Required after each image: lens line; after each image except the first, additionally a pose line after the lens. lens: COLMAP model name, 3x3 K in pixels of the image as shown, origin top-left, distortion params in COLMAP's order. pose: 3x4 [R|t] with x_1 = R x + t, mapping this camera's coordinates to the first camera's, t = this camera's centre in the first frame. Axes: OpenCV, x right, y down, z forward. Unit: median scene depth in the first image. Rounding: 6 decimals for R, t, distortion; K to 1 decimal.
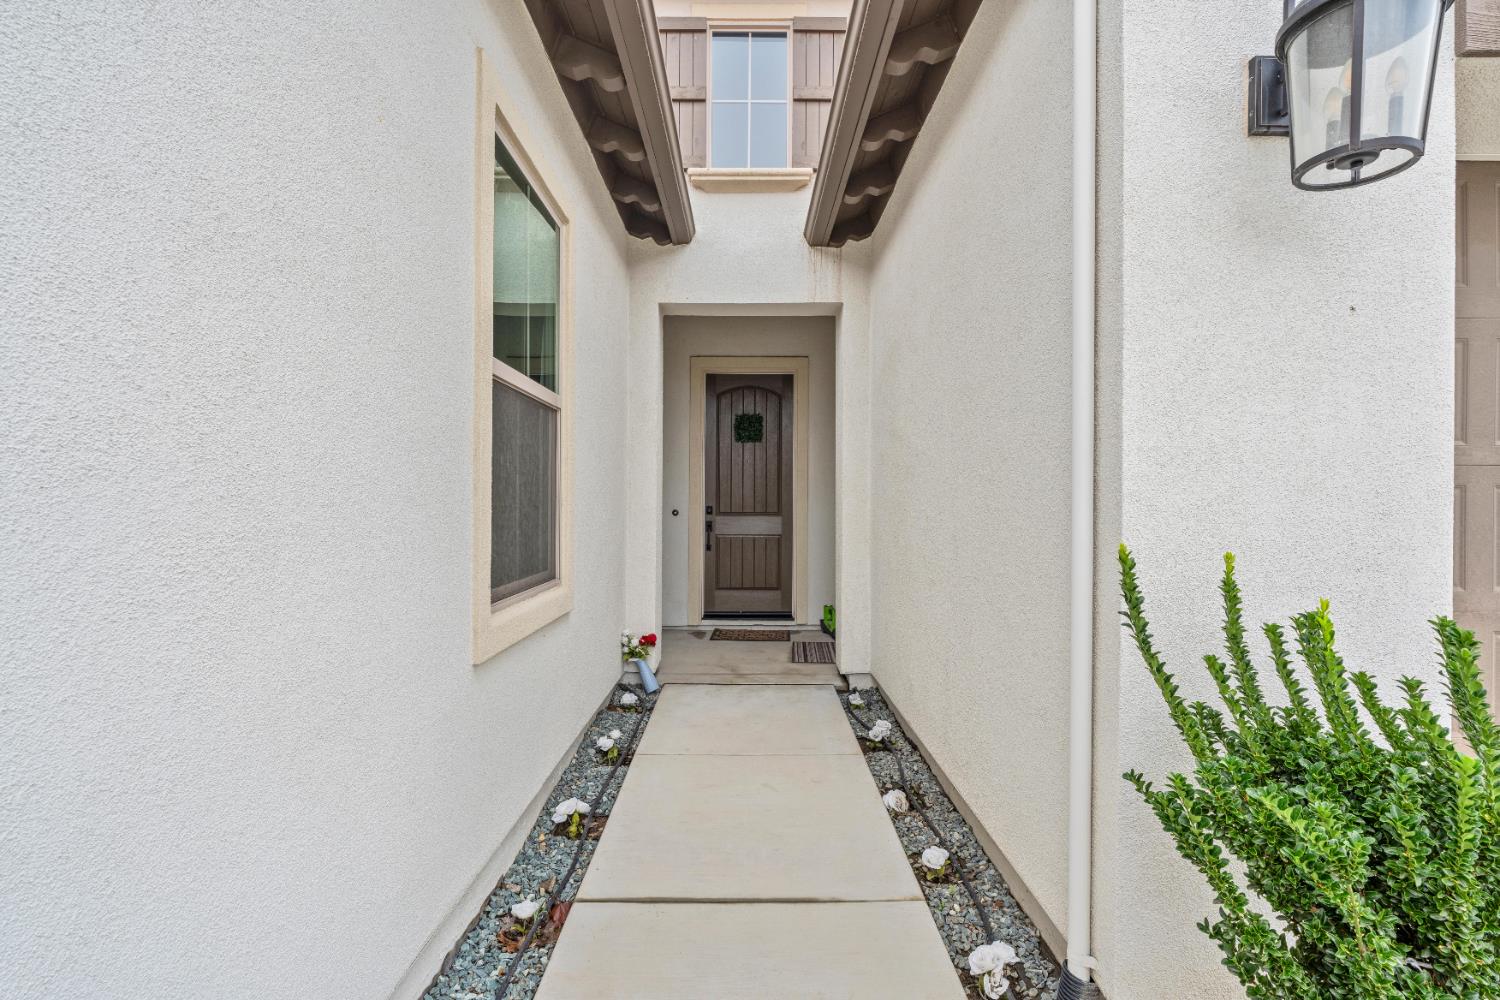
lens RADIAL K [[678.7, 0, 748.5], [0, 678.7, 490.1], [0, 0, 1]] dist [-0.007075, 0.002699]
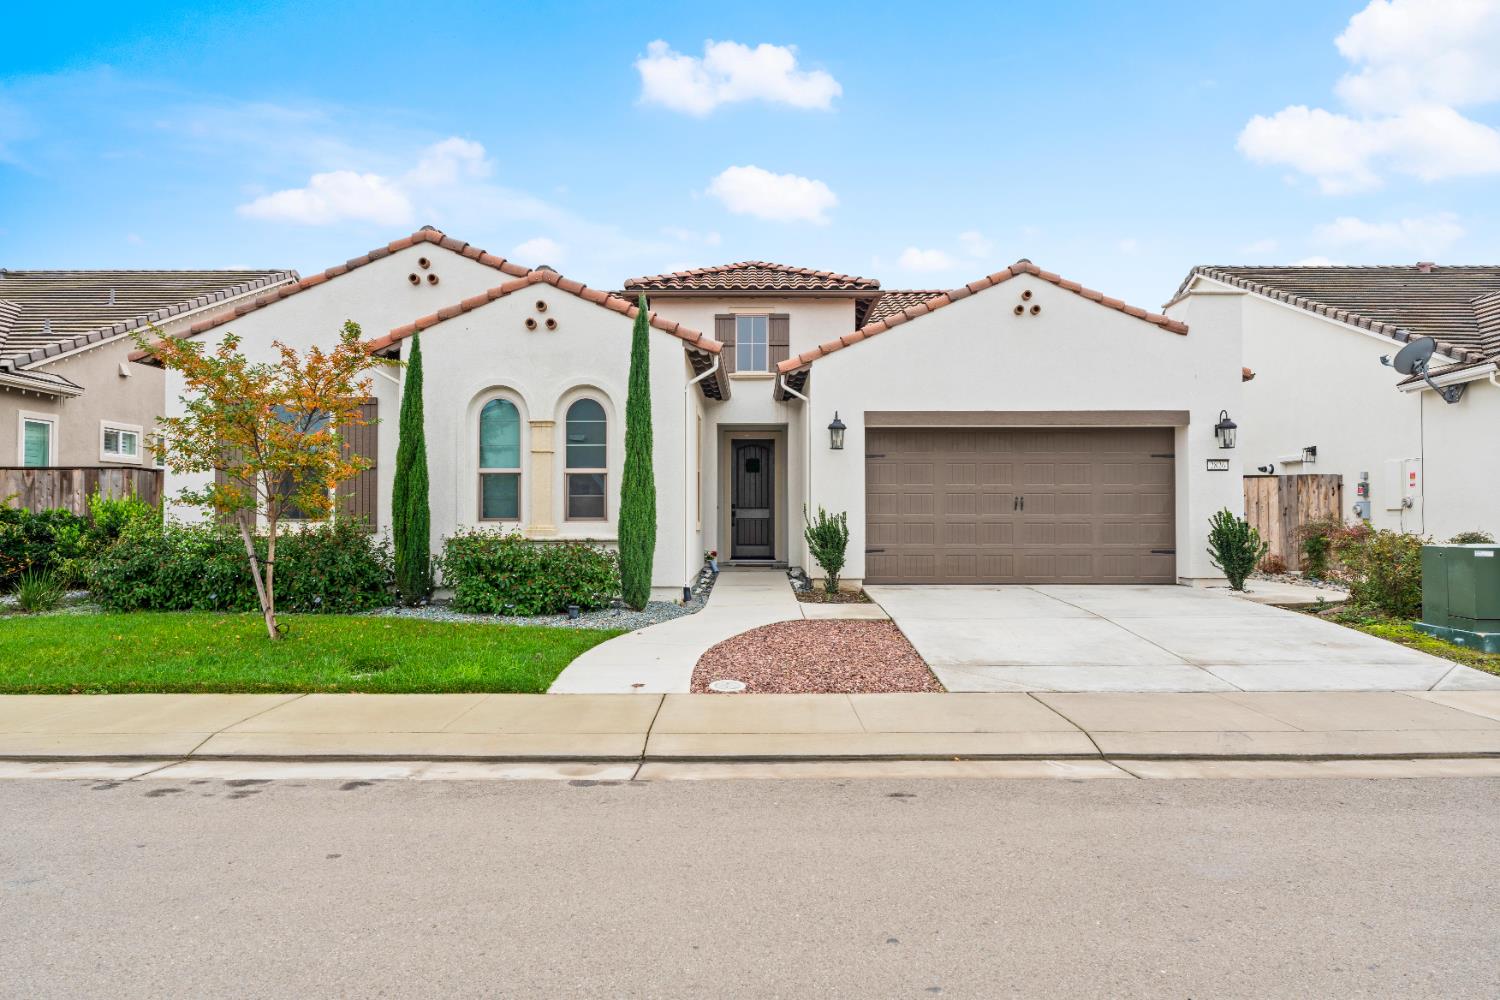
lens RADIAL K [[955.4, 0, 747.6], [0, 955.4, 495.0], [0, 0, 1]] dist [-0.001904, 0.002505]
pose [[0.999950, -0.006018, -0.007961, 0.006955], [0.005901, 0.999876, -0.014569, 0.039839], [0.008048, 0.014521, 0.999862, -1.921834]]
